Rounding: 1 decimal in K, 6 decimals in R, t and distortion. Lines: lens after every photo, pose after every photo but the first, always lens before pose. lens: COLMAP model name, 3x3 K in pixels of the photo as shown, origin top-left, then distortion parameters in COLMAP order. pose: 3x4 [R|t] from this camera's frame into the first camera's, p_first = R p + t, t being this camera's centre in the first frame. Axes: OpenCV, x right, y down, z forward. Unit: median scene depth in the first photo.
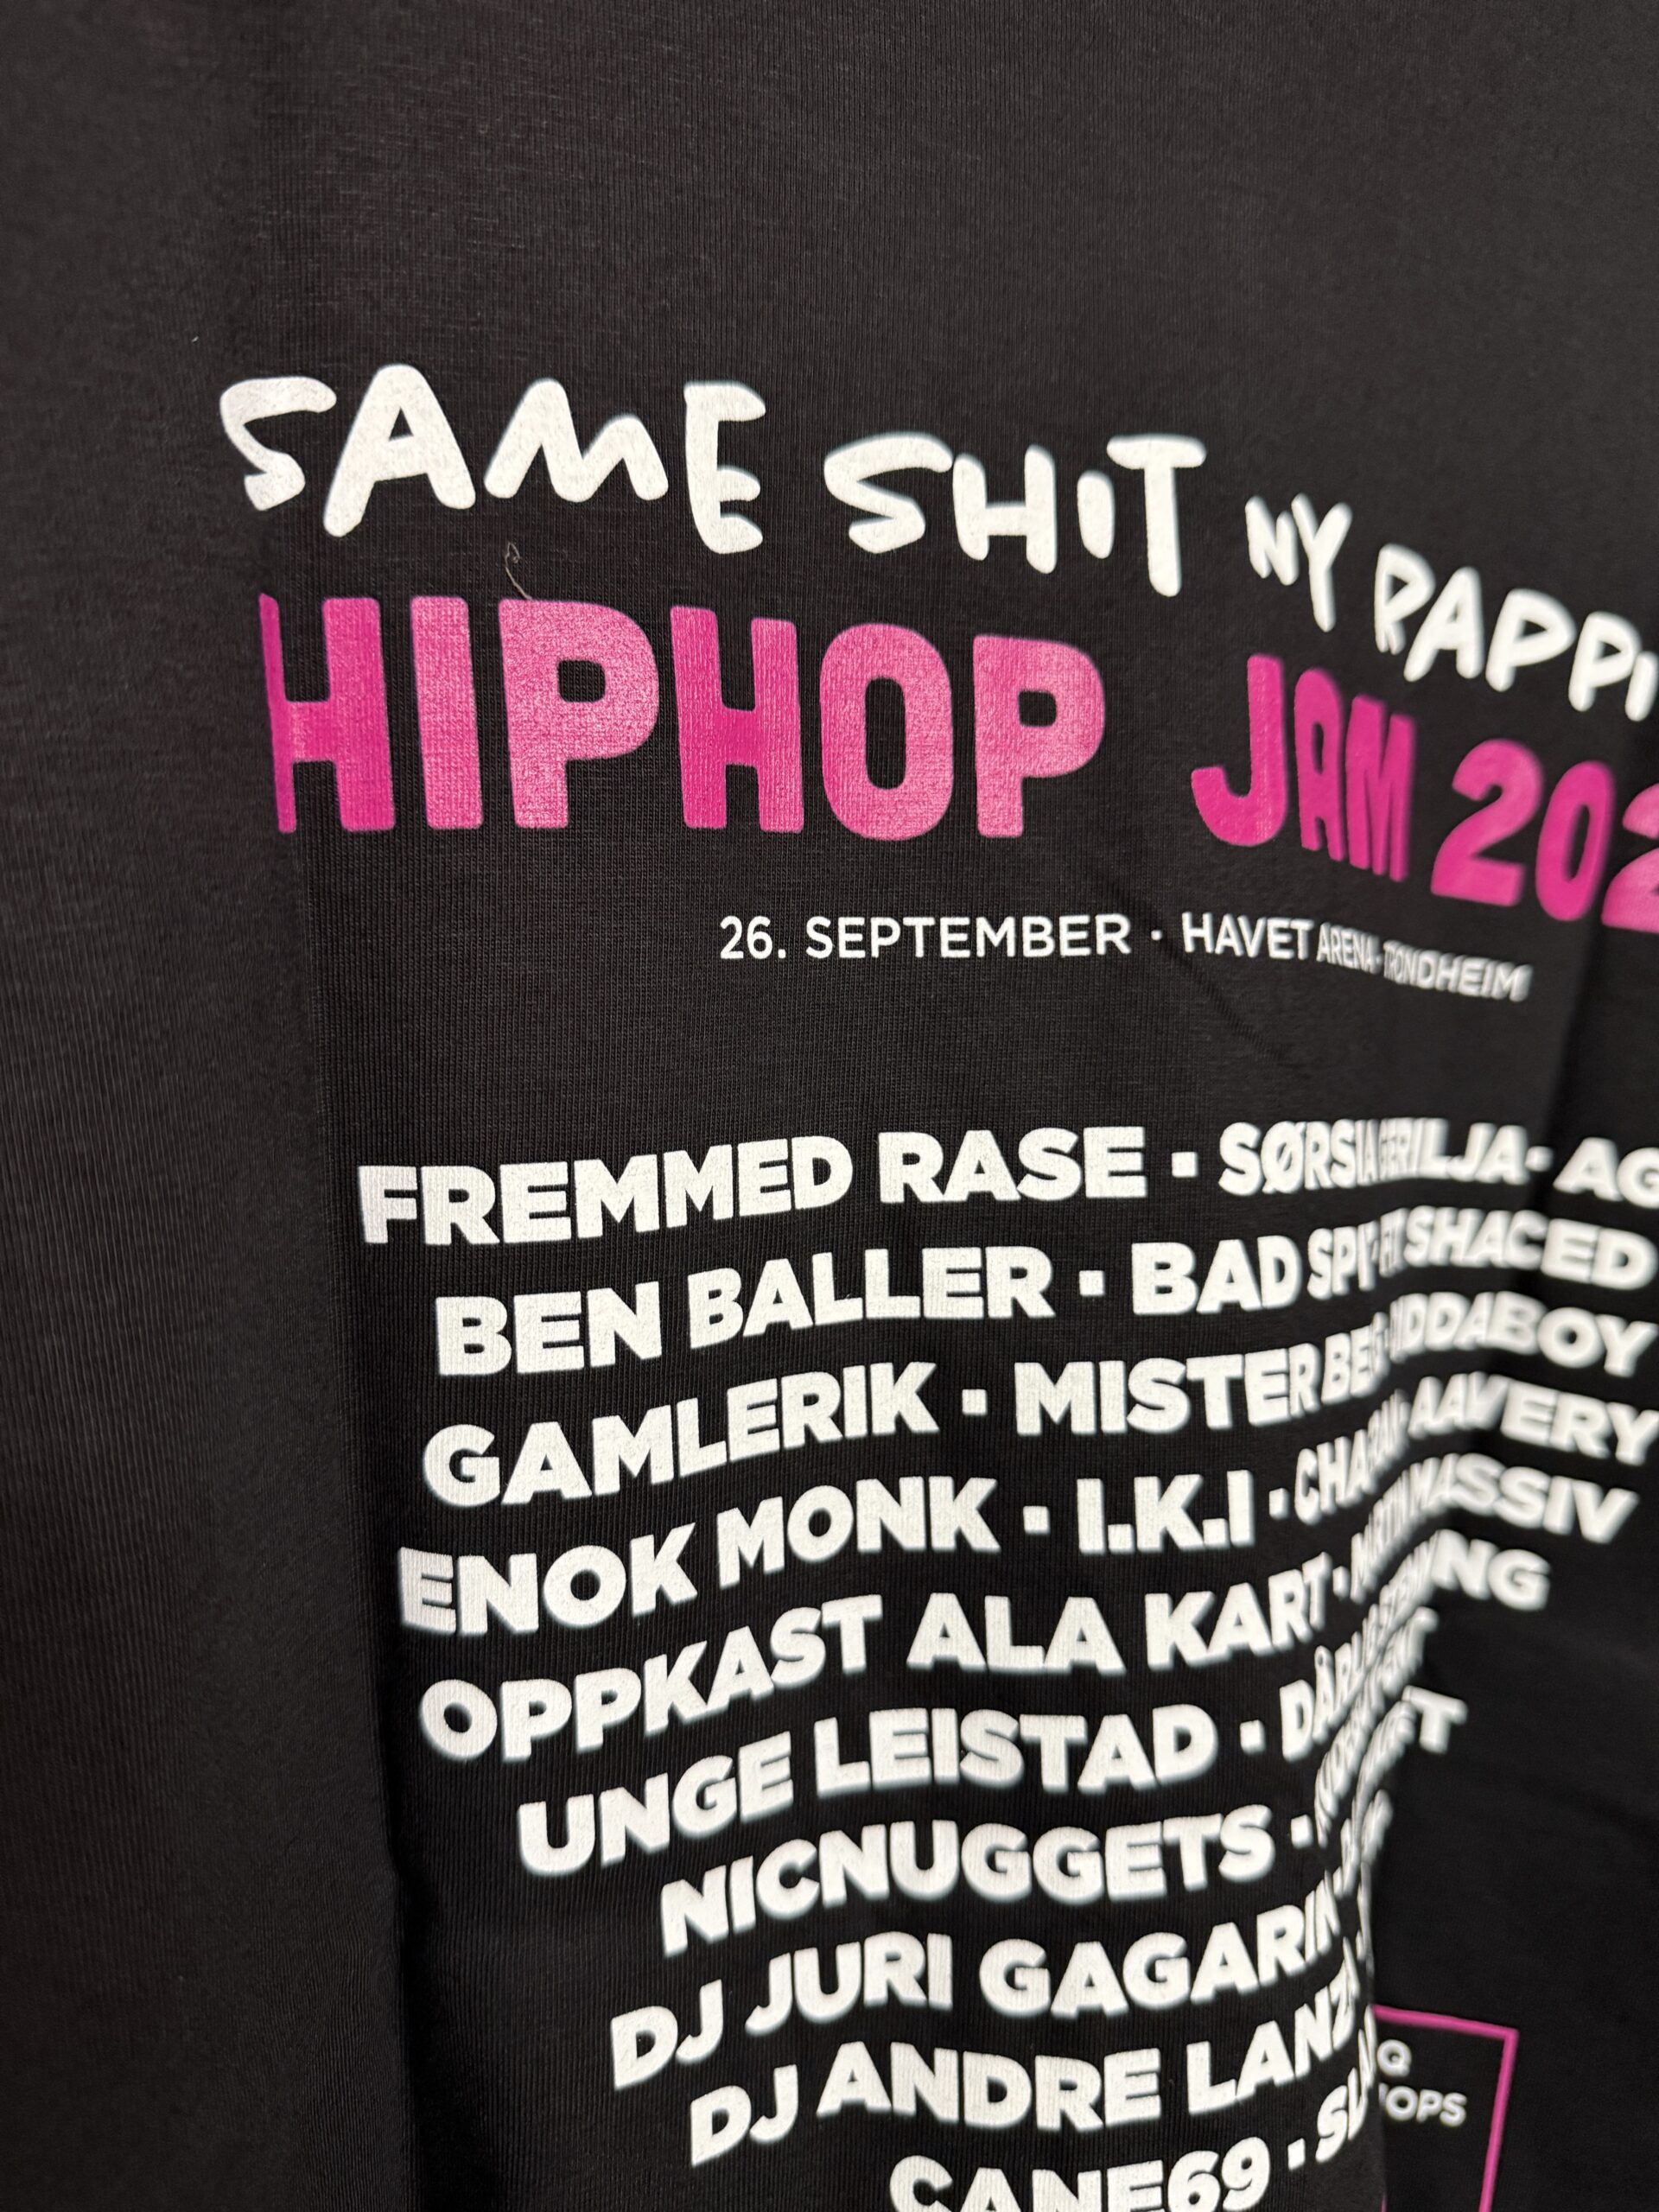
lens RADIAL K [[1628.7, 0, 839.1], [0, 1628.7, 1092.1], [0, 0, 1]] dist [0.121053, -0.368636]
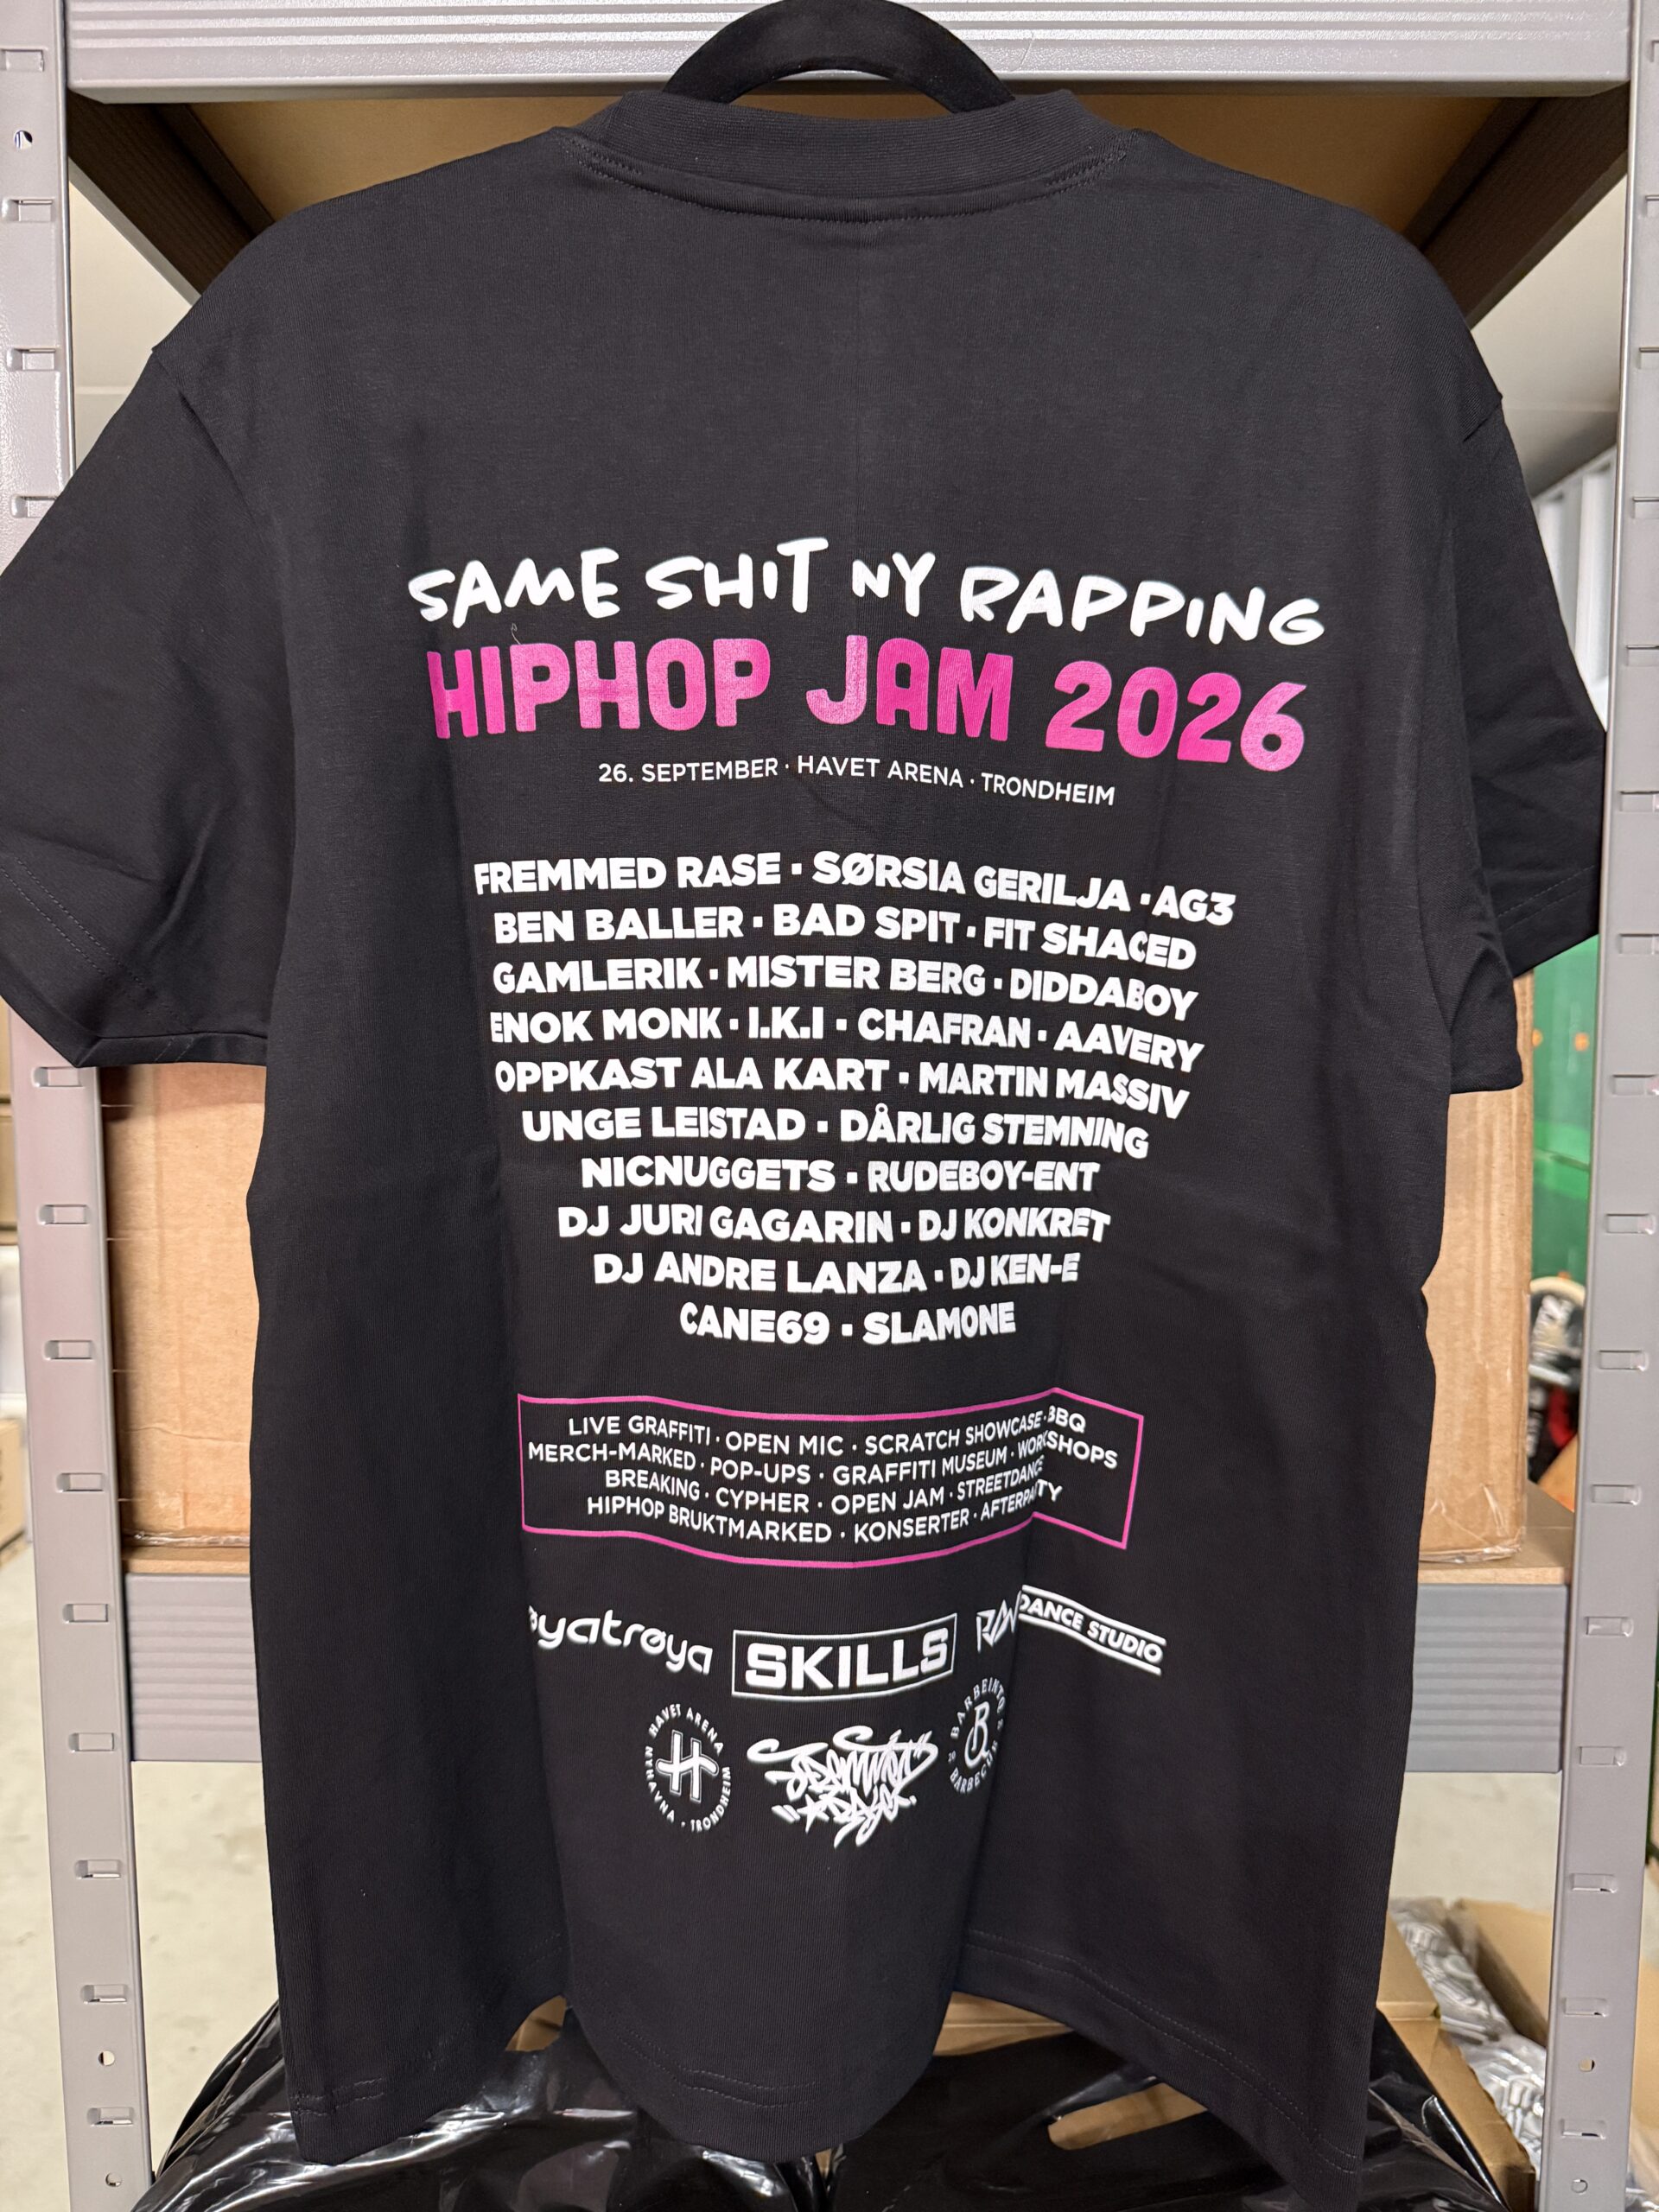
lens RADIAL K [[1571.8, 0, 791.6], [0, 1571.8, 1109.4], [0, 0, 1]] dist [0.070010, -0.112010]
pose [[0.885323, 0.048348, -0.462456, 1.230713], [-0.029276, 0.998402, 0.048333, 0.271911], [0.464054, -0.029251, 0.885324, -0.938284]]
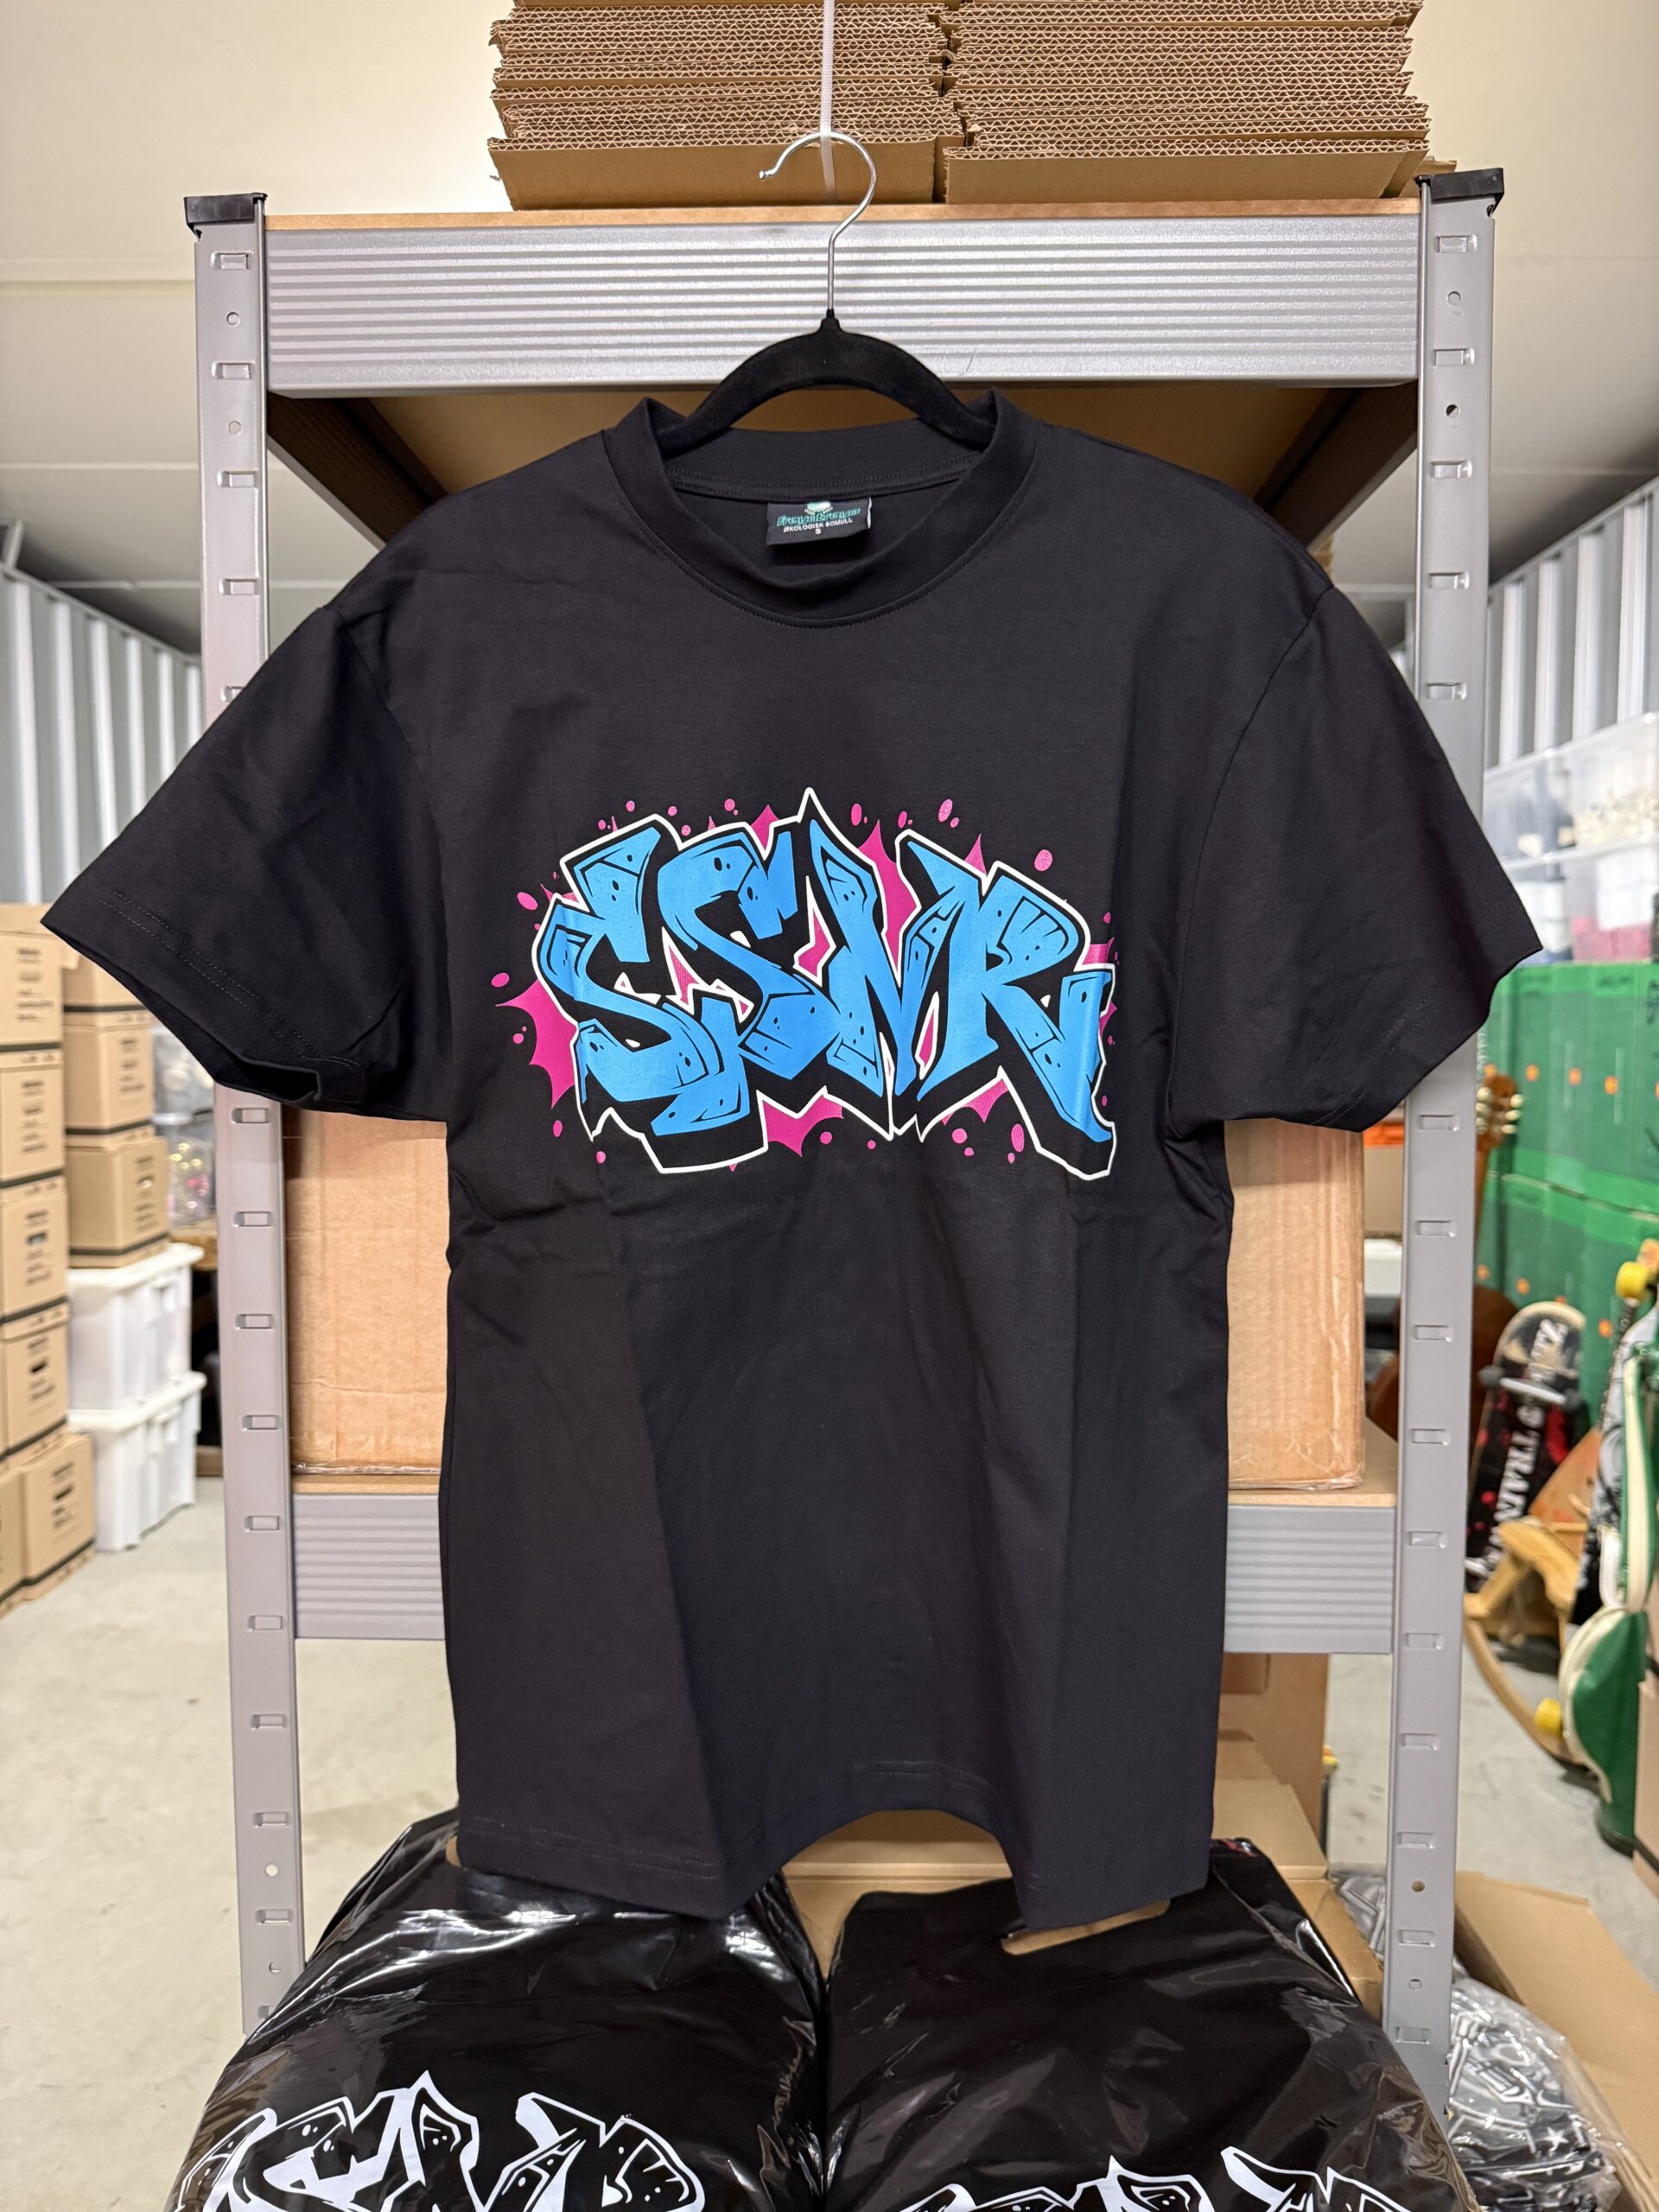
lens RADIAL K [[1591.5, 0, 802.2], [0, 1591.5, 1104.7], [0, 0, 1]] dist [-0.005722, -0.005917]
pose [[0.876969, 0.039270, -0.478940, 1.630030], [-0.030081, 0.999187, 0.026846, 0.231723], [0.479605, -0.009136, 0.877437, -1.575882]]
